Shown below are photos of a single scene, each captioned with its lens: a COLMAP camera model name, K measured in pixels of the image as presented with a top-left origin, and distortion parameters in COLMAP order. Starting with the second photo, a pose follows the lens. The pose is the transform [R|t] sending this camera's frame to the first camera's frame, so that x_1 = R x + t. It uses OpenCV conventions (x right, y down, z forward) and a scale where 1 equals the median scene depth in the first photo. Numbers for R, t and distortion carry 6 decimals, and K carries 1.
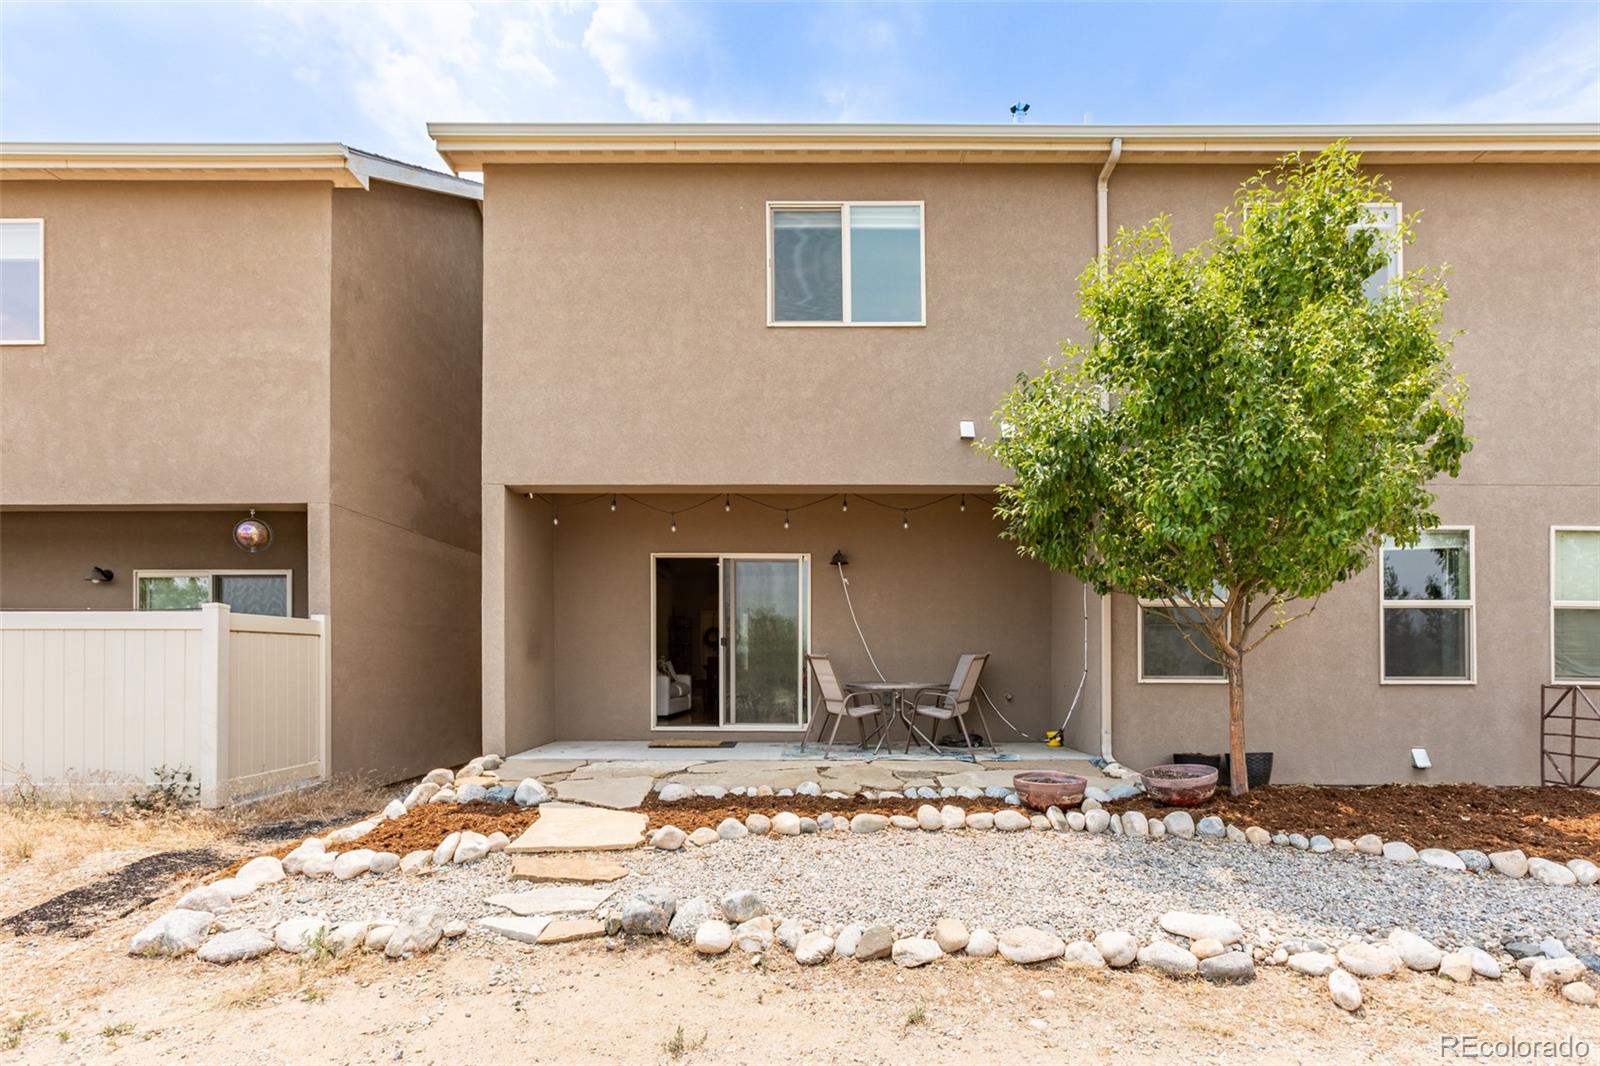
lens RADIAL K [[801.6, 0, 800.1], [0, 801.6, 668.5], [0, 0, 1]] dist [-0.013463, 0.000835]
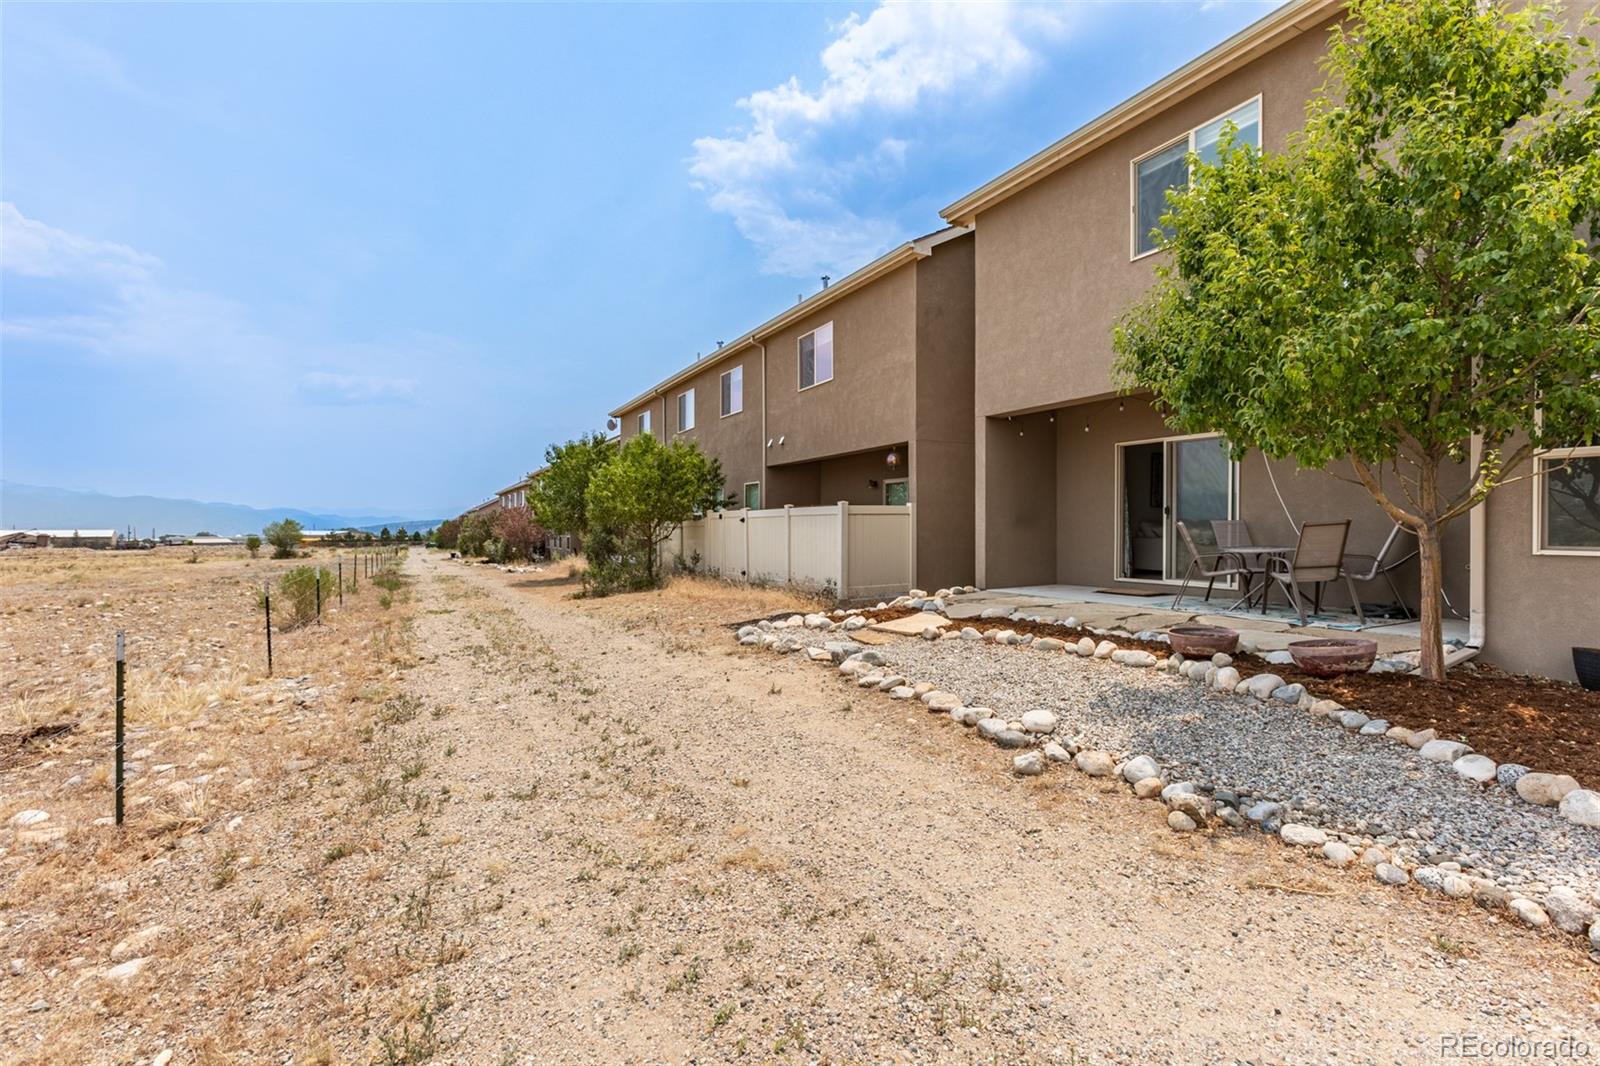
lens RADIAL K [[723.4, 0, 784.2], [0, 723.4, 535.9], [0, 0, 1]] dist [-0.001485, 0.000812]
pose [[0.457744, 0.008706, -0.889041, 0.719832], [0.001653, 0.999942, 0.010643, -0.009898], [0.889082, -0.006342, 0.457703, -0.005741]]
